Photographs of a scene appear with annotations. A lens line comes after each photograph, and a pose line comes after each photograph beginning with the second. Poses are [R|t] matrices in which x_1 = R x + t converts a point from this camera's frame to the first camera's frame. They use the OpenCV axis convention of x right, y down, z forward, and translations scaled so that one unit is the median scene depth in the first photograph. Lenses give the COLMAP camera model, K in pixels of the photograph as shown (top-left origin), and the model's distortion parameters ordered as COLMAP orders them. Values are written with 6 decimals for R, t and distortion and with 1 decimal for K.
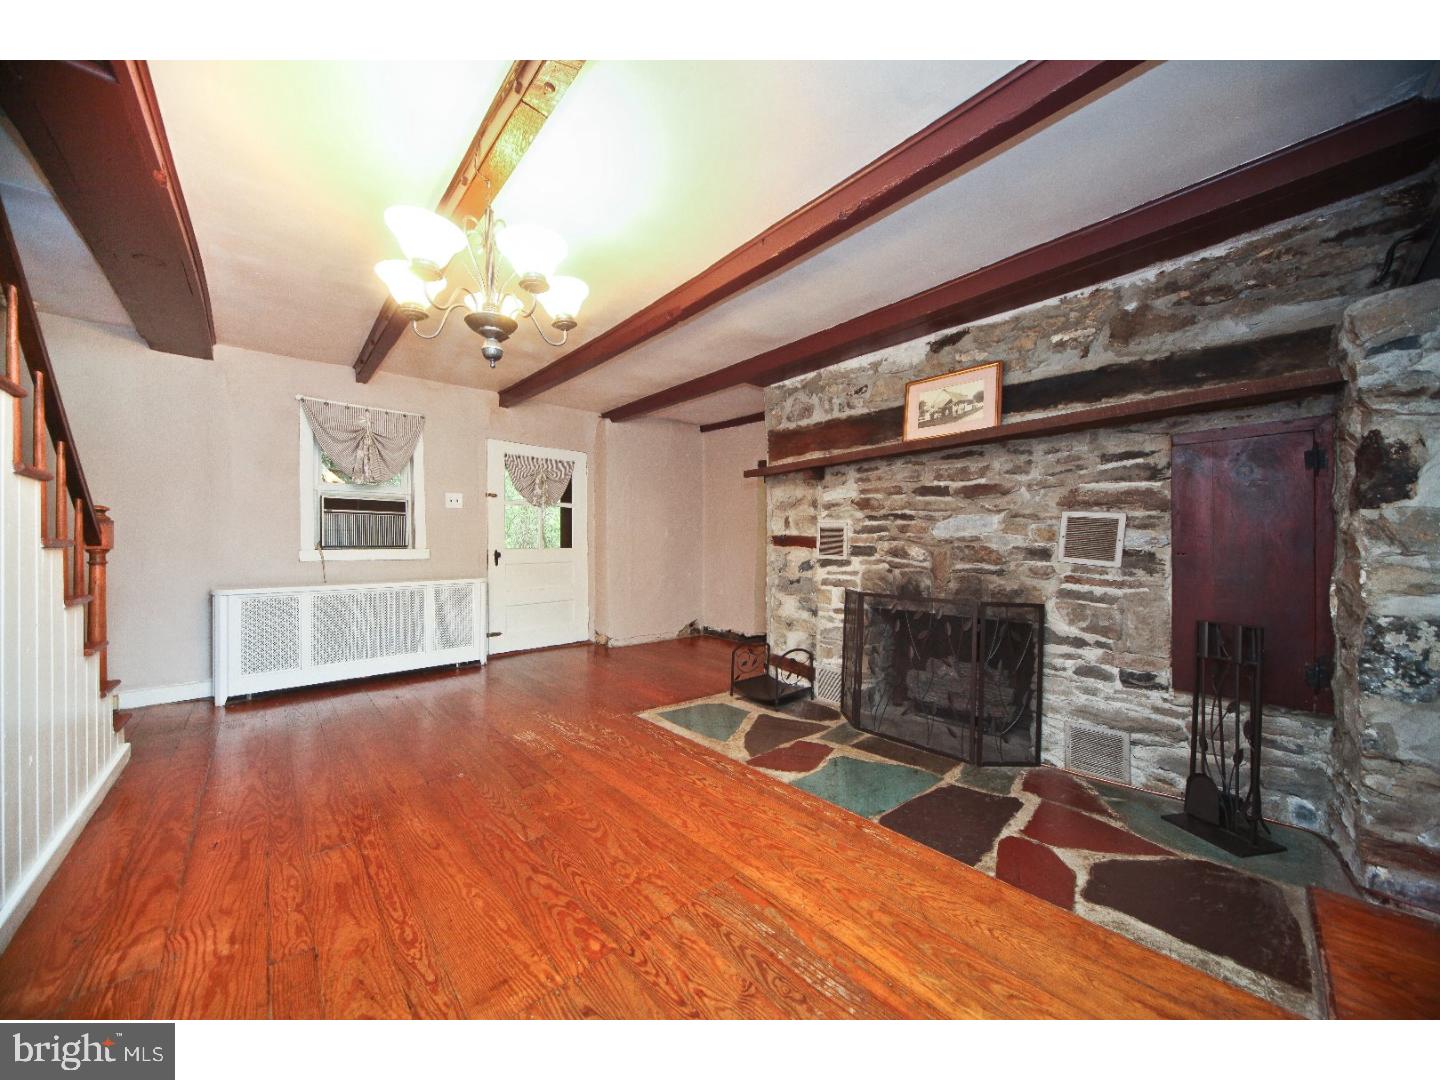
lens RADIAL K [[491.3, 0, 722.4], [0, 491.3, 543.4], [0, 0, 1]] dist [-0.001598, -0.000091]
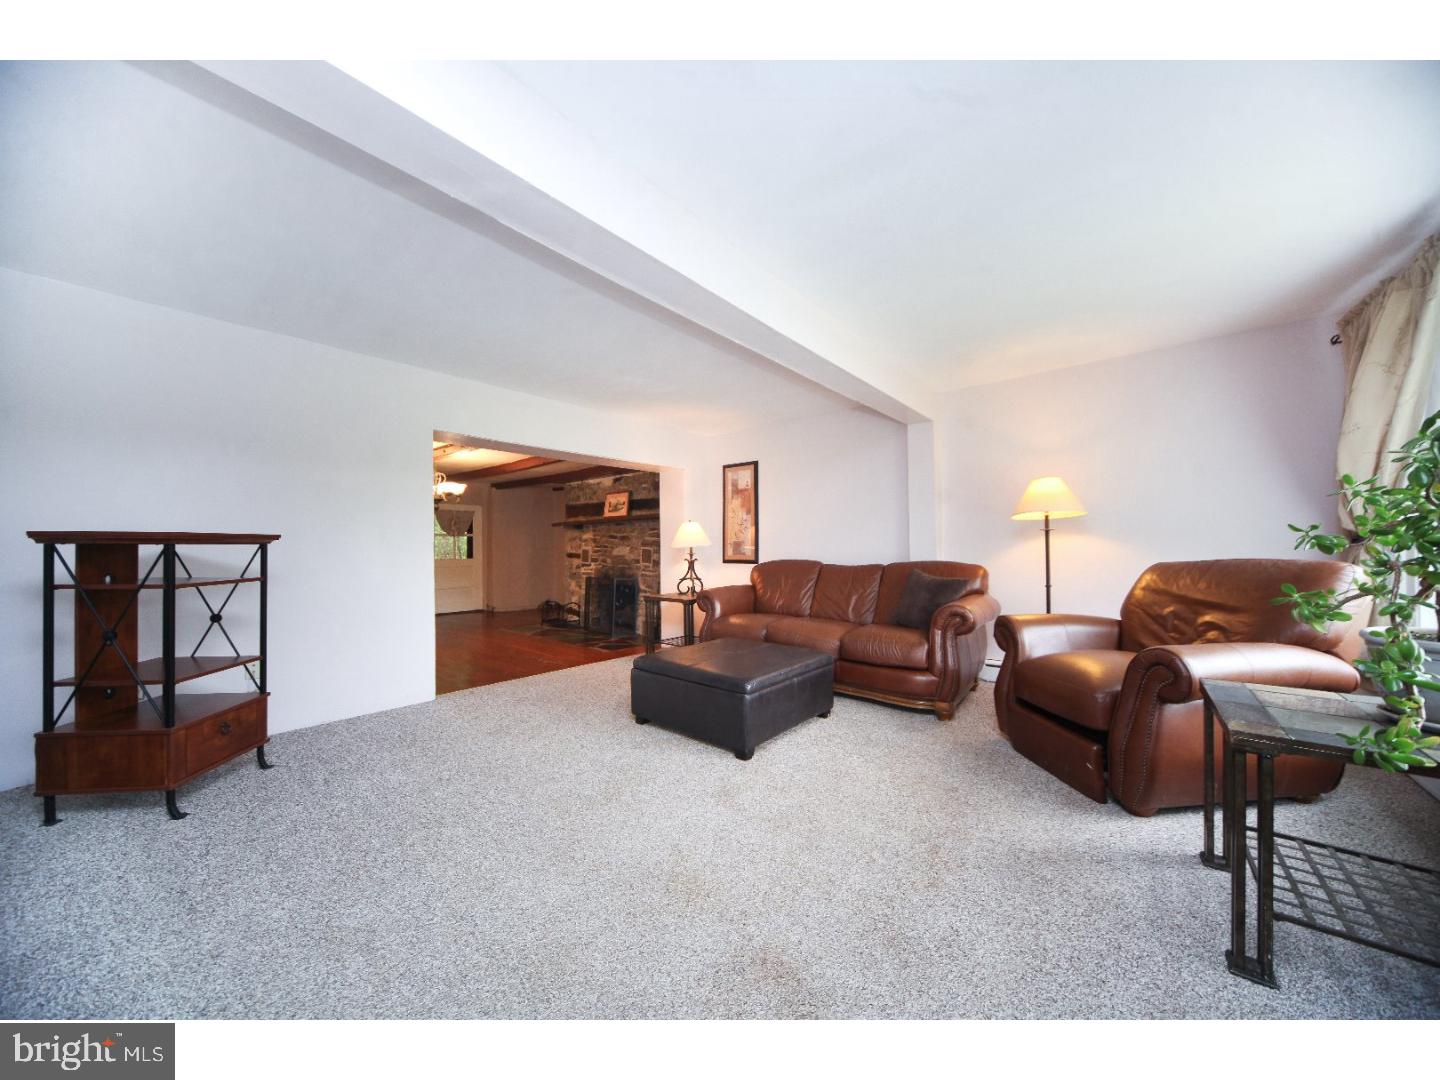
lens RADIAL K [[491.3, 0, 717.7], [0, 491.3, 547.1], [0, 0, 1]] dist [-0.001598, -0.000091]
pose [[0.992687, -0.001190, 0.120711, 0.571557], [0.001684, 0.999991, -0.003994, -0.036508], [-0.120705, 0.004168, 0.992680, -1.404768]]
